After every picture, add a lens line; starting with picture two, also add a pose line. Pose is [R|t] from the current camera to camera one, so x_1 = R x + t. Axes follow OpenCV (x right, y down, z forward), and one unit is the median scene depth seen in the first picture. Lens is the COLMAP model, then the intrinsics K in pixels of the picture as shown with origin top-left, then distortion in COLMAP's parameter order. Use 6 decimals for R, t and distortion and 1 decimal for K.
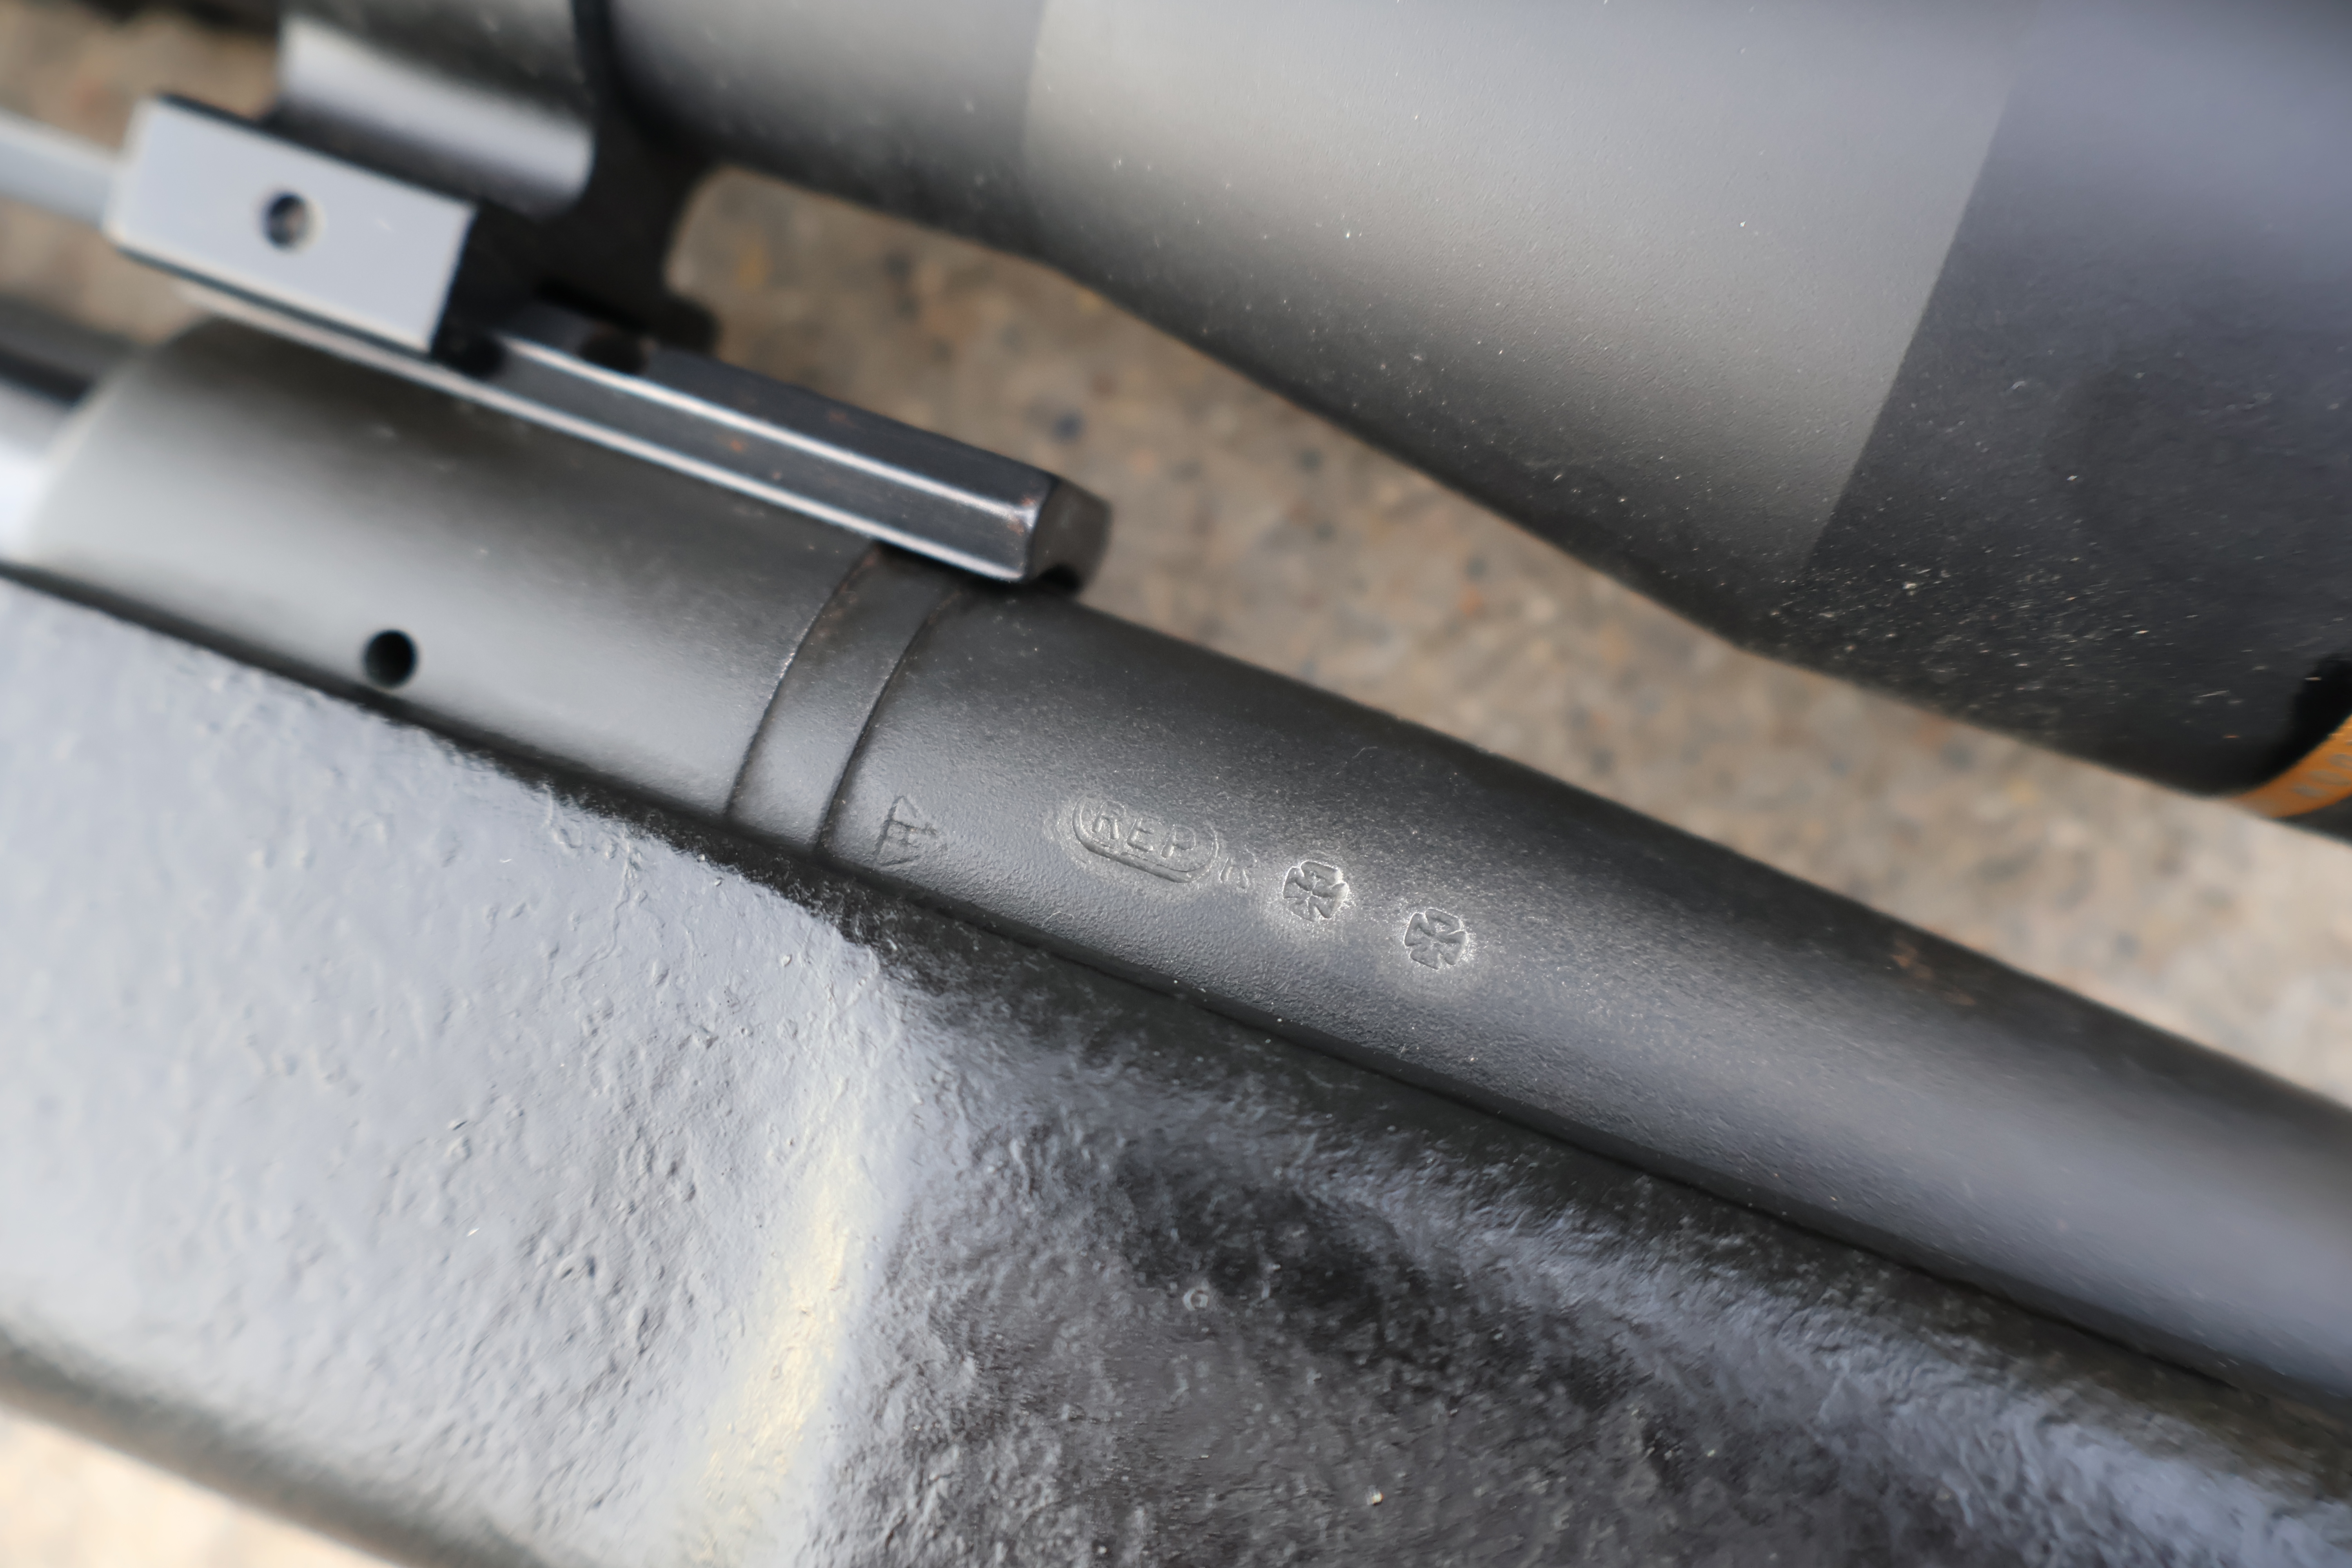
lens RADIAL K [[1993.1, 0, 1175.9], [0, 1993.1, 793.4], [0, 0, 1]] dist [-0.000036, -0.000523]
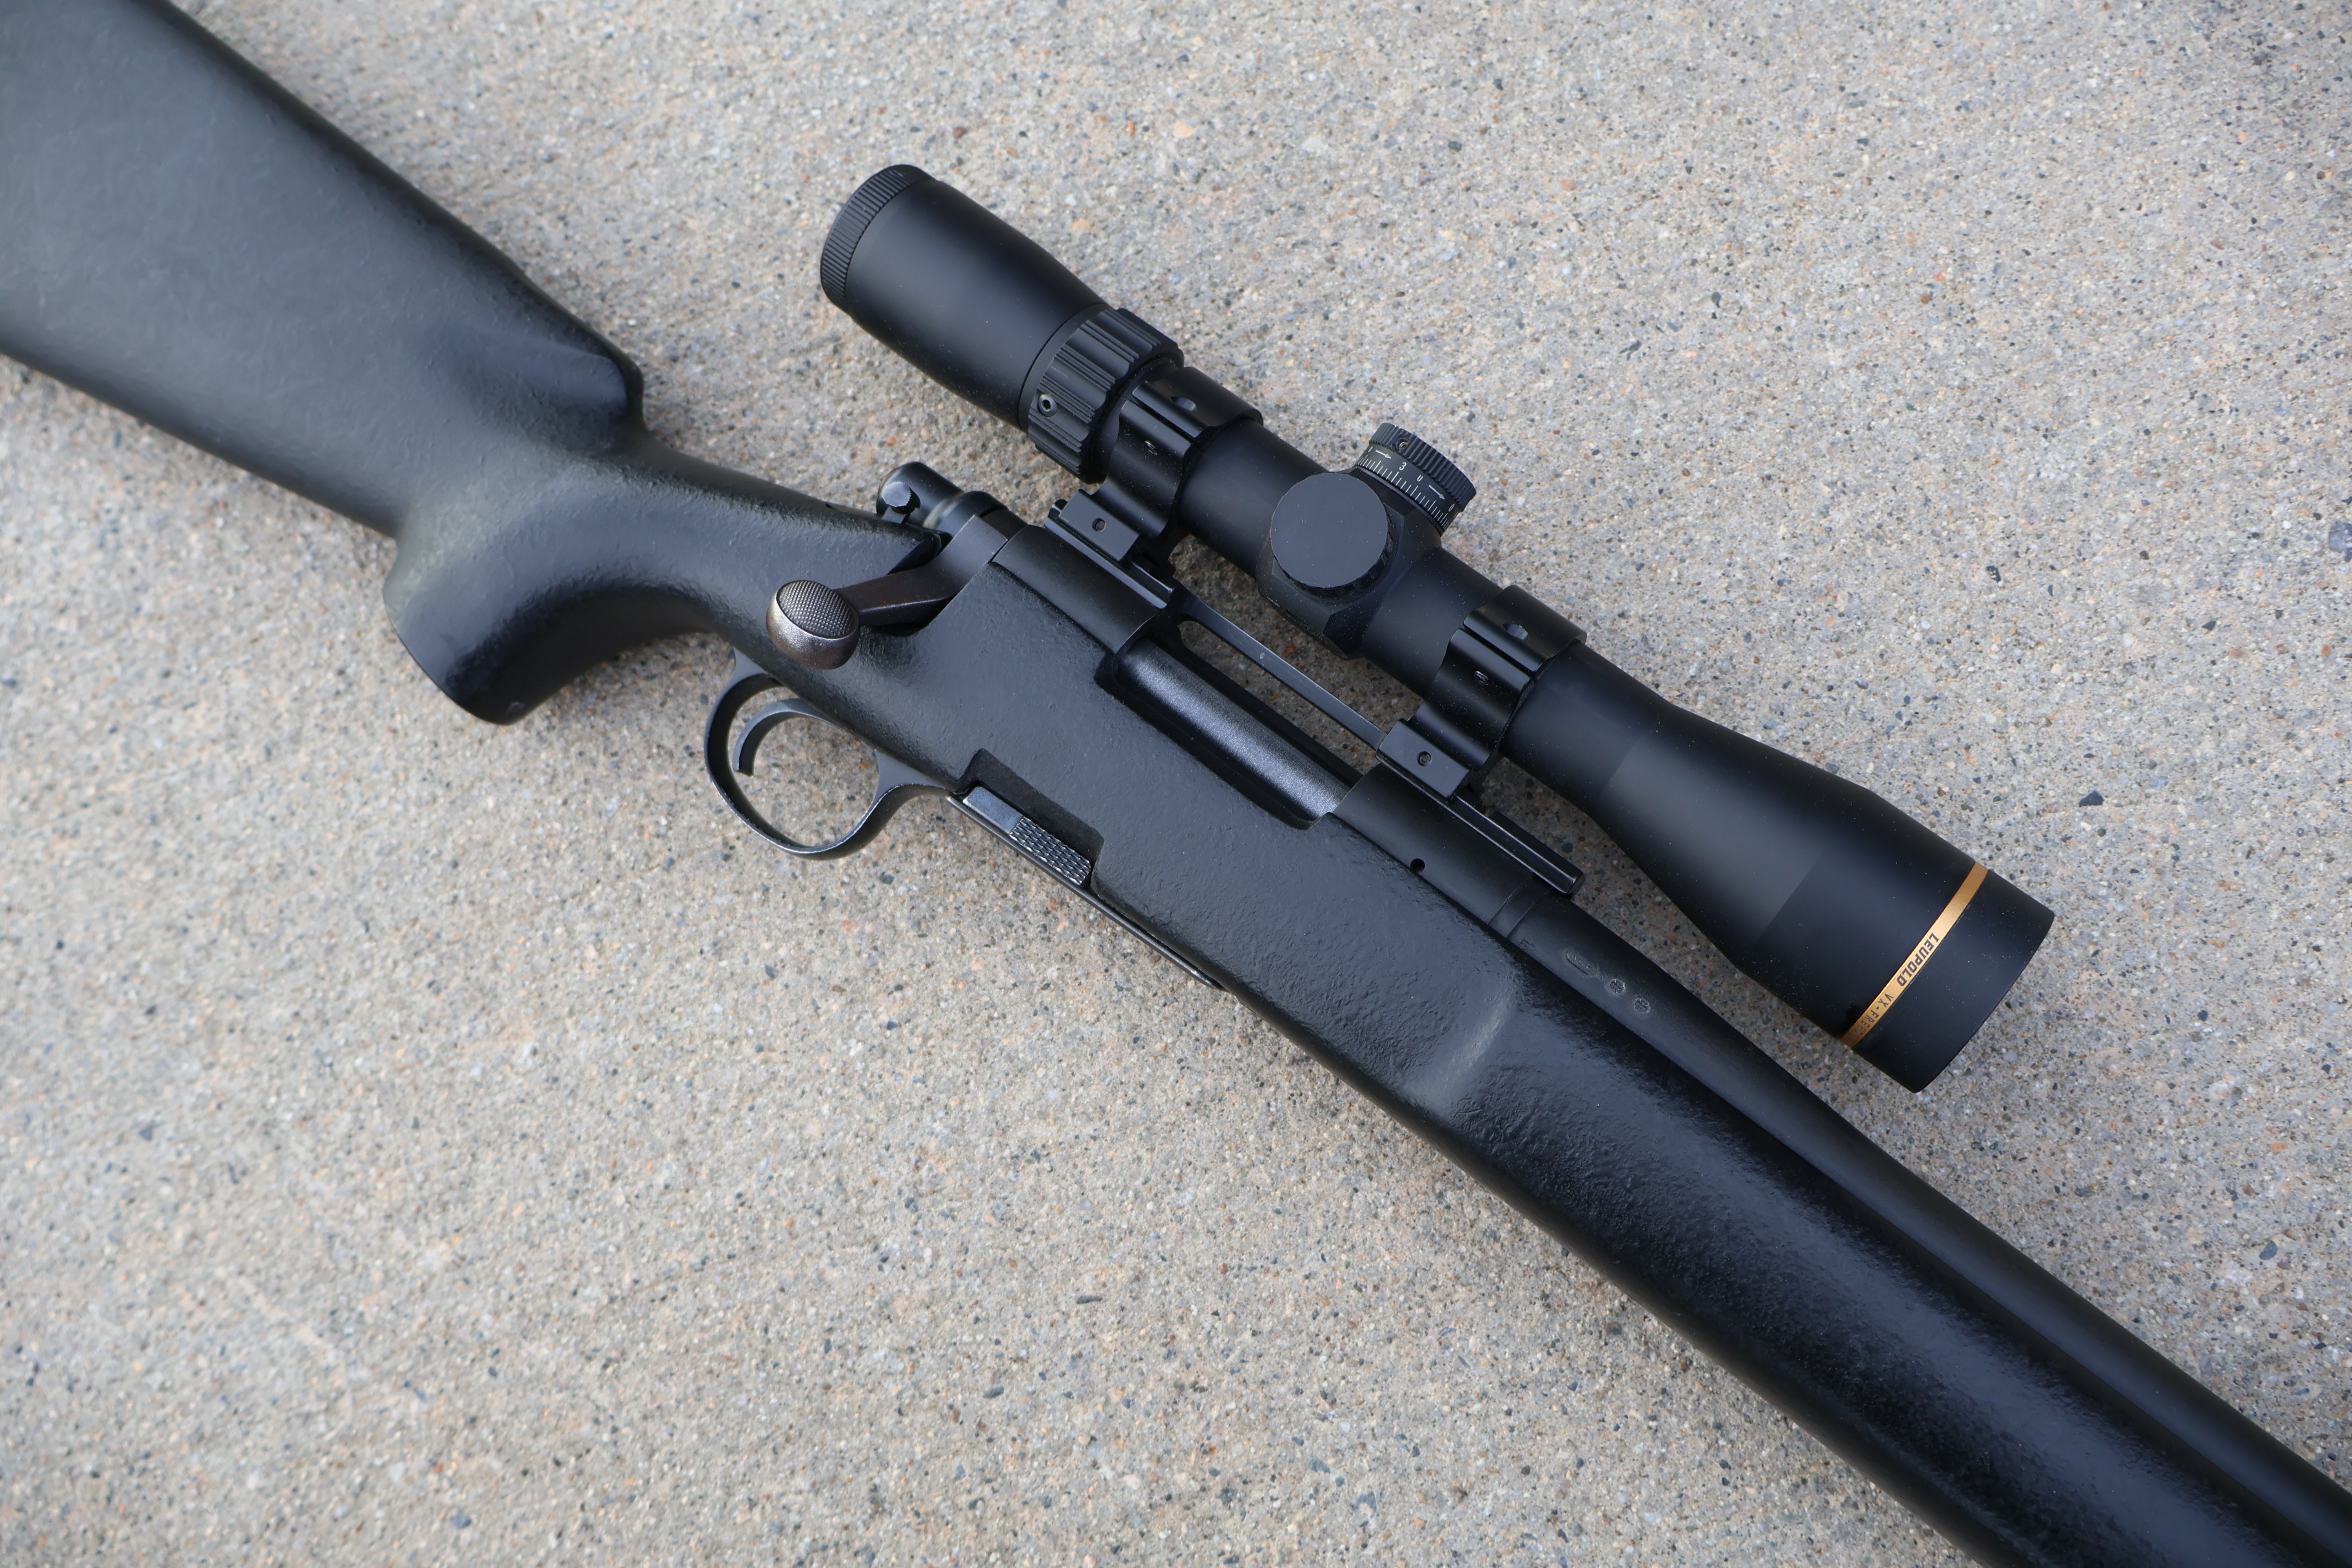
lens RADIAL K [[1993.1, 0, 1168.0], [0, 1993.1, 783.7], [0, 0, 1]] dist [-0.000036, -0.000523]
pose [[0.943392, 0.312118, -0.112225, -0.481052], [-0.323829, 0.939920, -0.108102, 0.402375], [0.071742, 0.138324, 0.987785, -3.243587]]
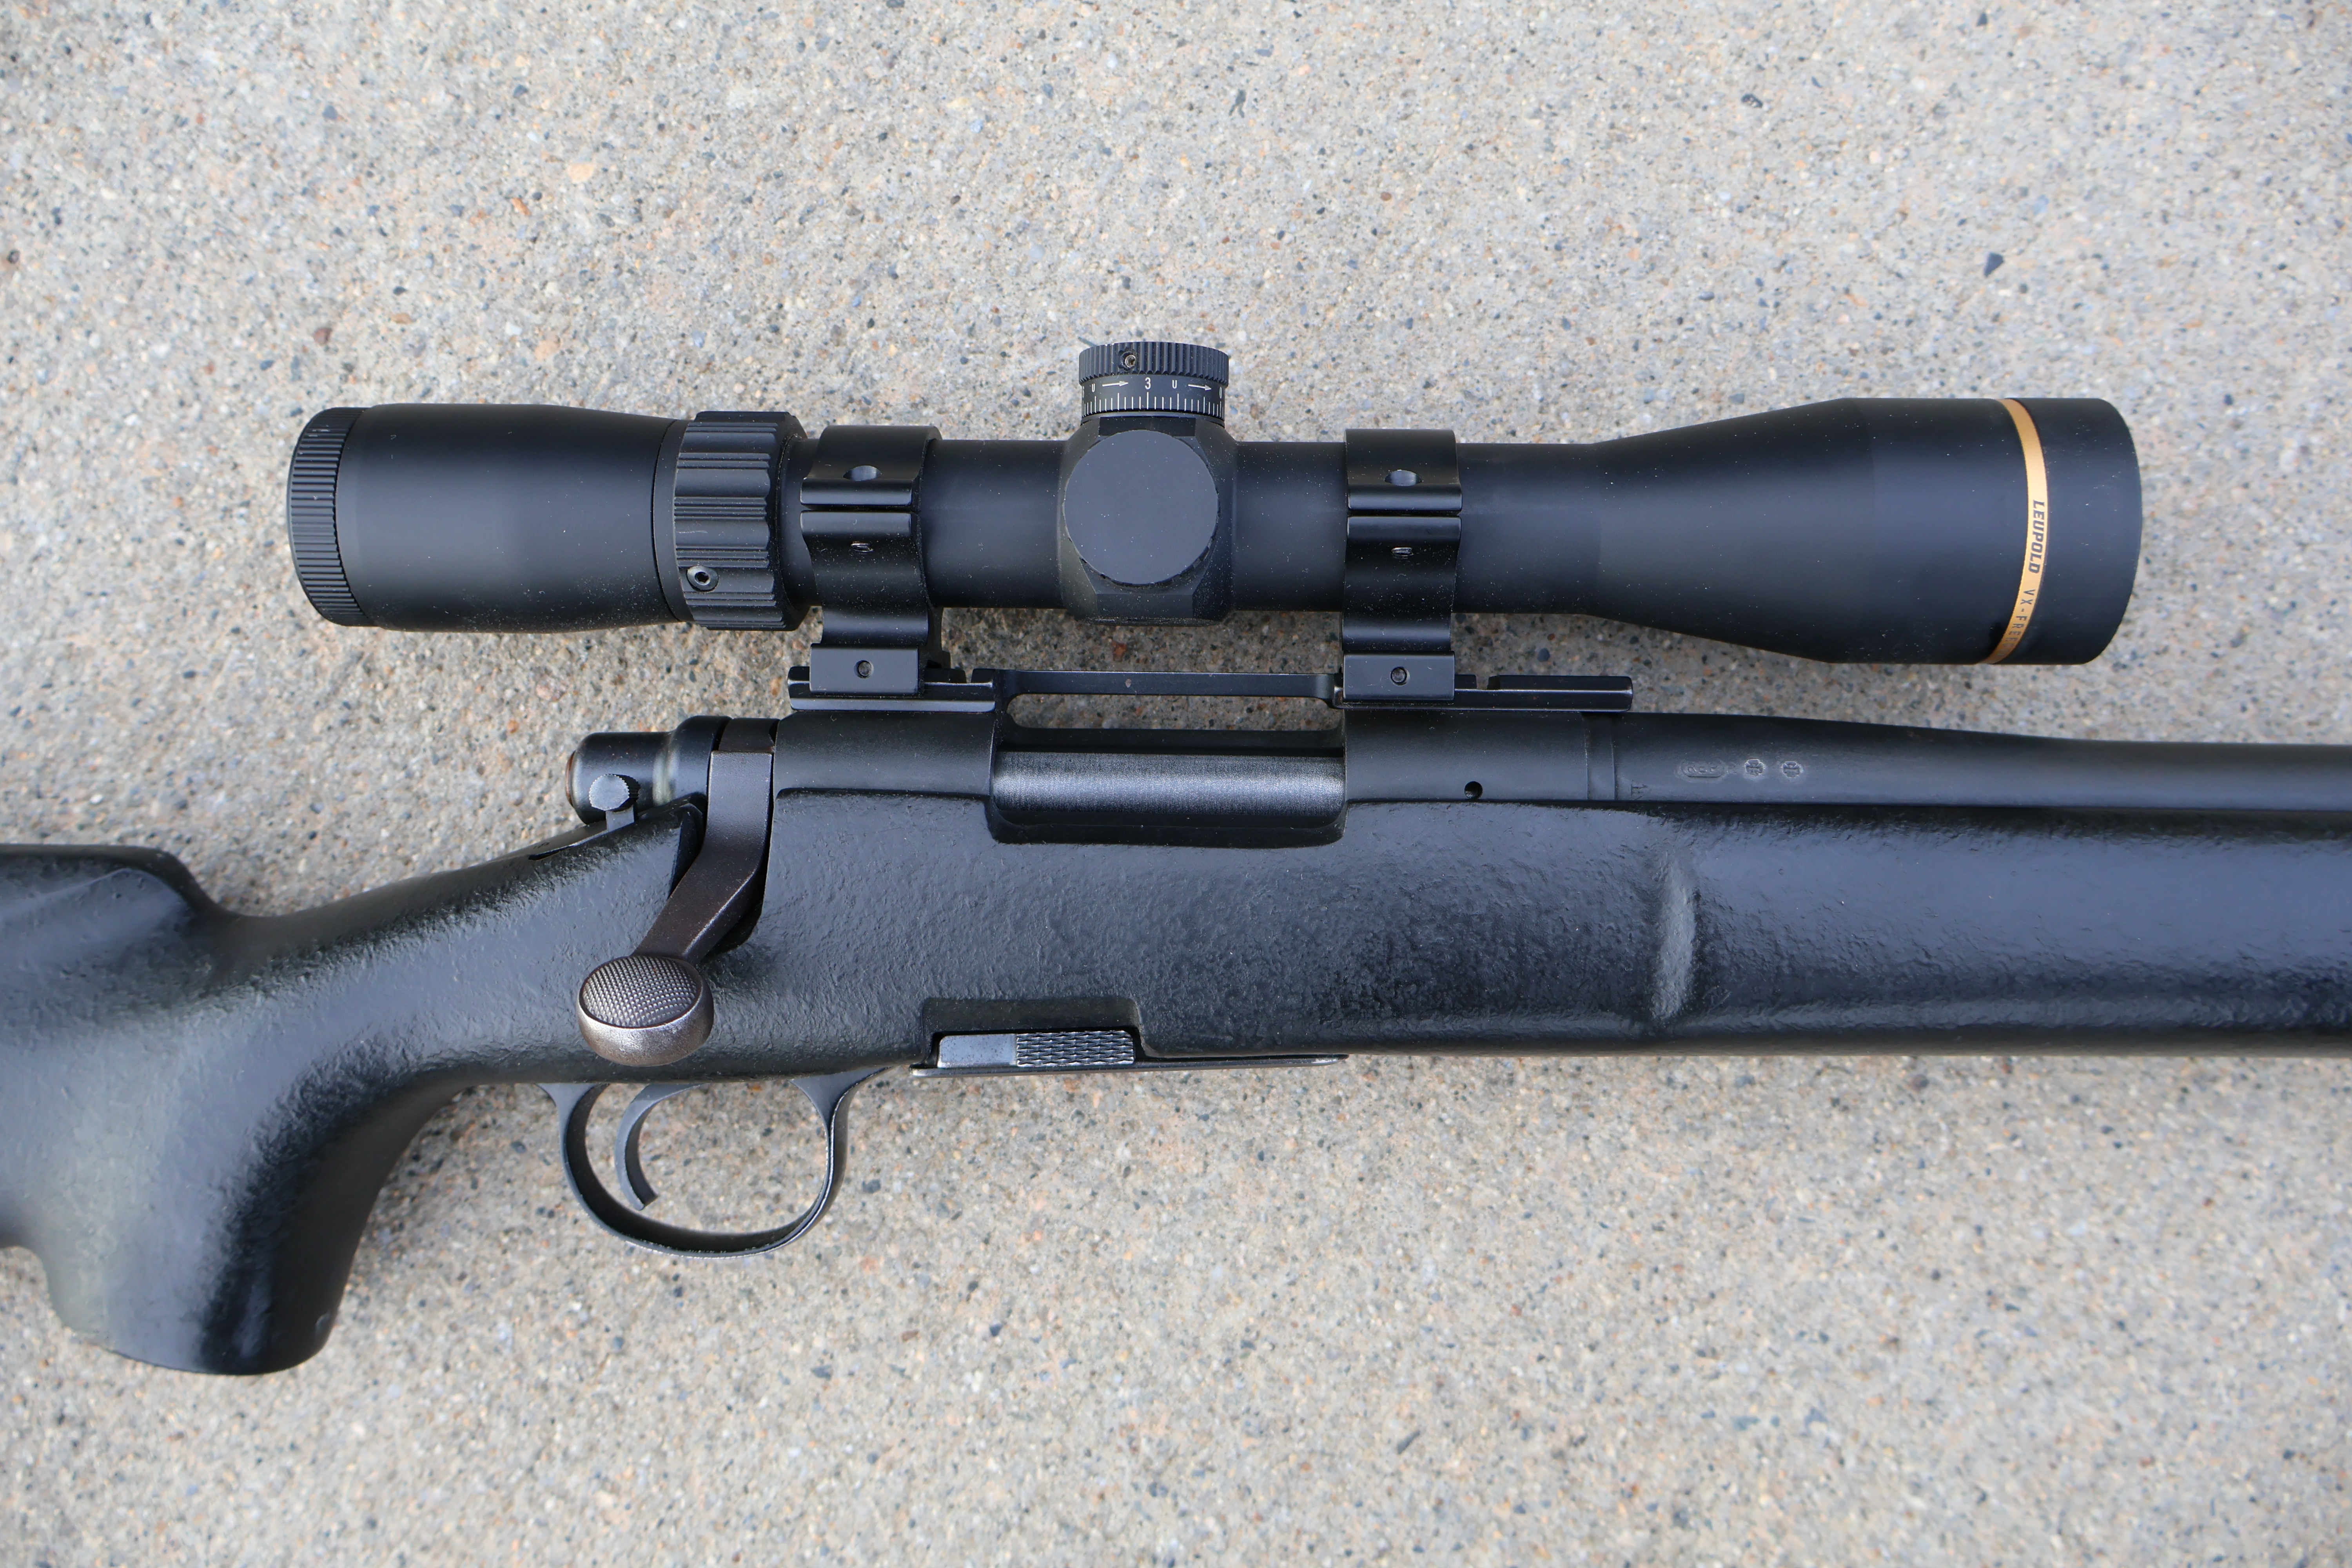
lens RADIAL K [[1993.1, 0, 1184.5], [0, 1993.1, 790.7], [0, 0, 1]] dist [-0.000036, -0.000523]
pose [[0.945281, -0.307115, 0.110108, -1.245434], [0.311679, 0.949817, -0.026532, -0.128764], [-0.096434, 0.059398, 0.993565, -2.319576]]
